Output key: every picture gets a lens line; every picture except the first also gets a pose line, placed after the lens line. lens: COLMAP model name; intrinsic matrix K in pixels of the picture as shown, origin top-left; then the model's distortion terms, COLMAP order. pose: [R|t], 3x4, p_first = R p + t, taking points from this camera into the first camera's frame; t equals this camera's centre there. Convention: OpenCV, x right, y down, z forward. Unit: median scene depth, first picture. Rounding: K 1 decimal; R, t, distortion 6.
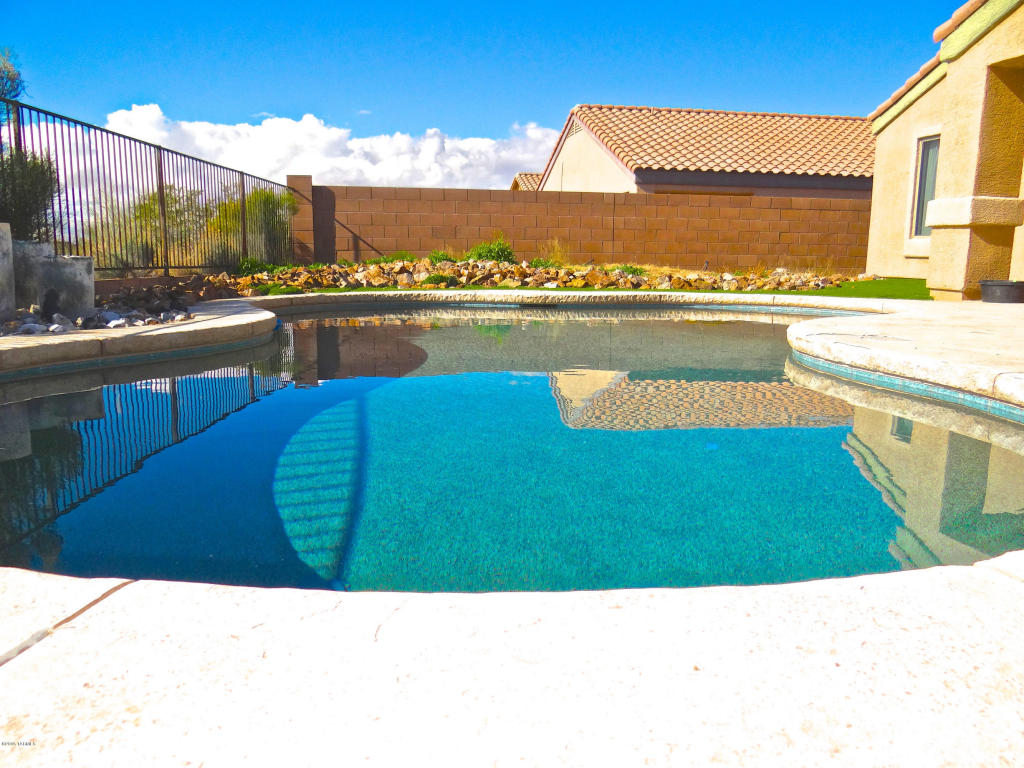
lens RADIAL K [[823.4, 0, 503.7], [0, 823.4, 387.7], [0, 0, 1]] dist [0.014434, -0.010596]
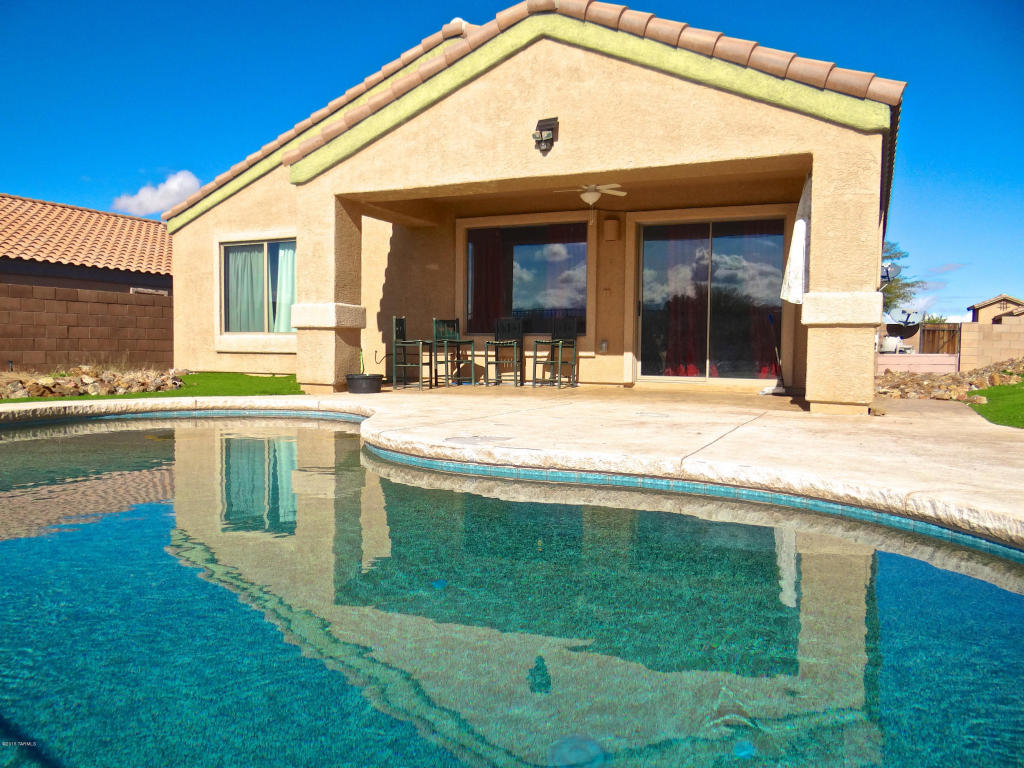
lens RADIAL K [[823.4, 0, 511.7], [0, 823.4, 378.8], [0, 0, 1]] dist [0.014434, -0.010596]
pose [[0.594796, -0.042410, 0.802757, -0.174846], [0.134163, 0.989839, -0.047113, -0.033701], [-0.792602, 0.135722, 0.594442, 0.115833]]
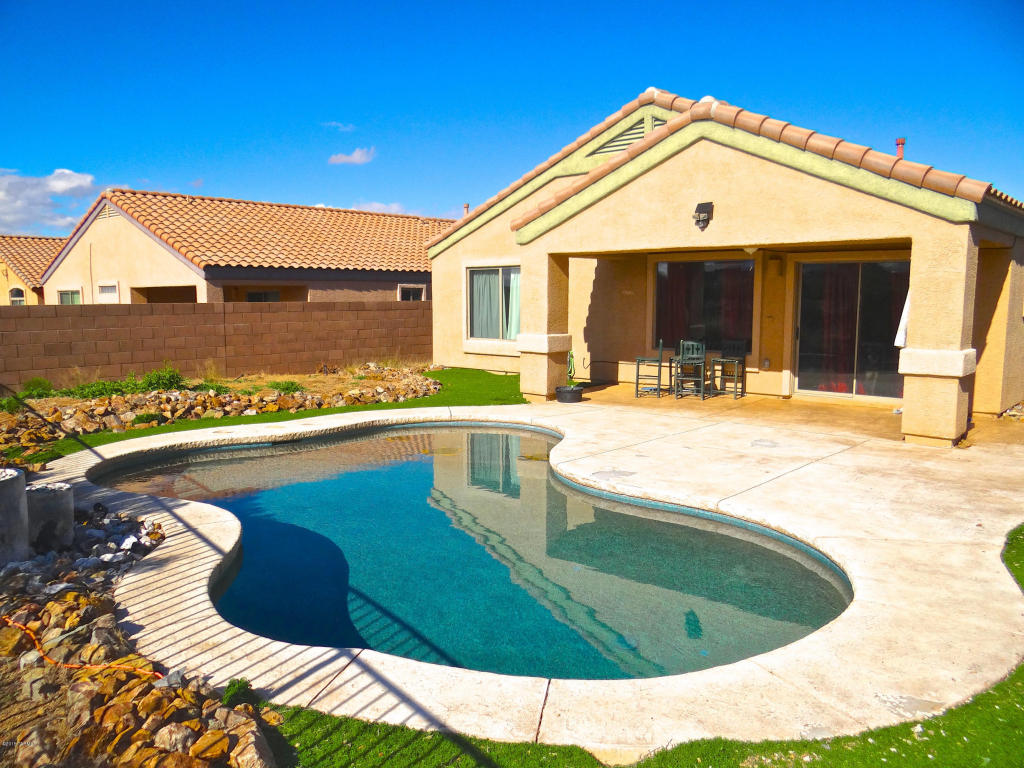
lens RADIAL K [[823.4, 0, 506.8], [0, 823.4, 381.9], [0, 0, 1]] dist [0.014434, -0.010596]
pose [[0.800777, -0.080585, 0.593516, -0.337775], [0.113409, 0.993383, -0.018135, -0.104860], [-0.588127, 0.081833, 0.804618, -0.146946]]
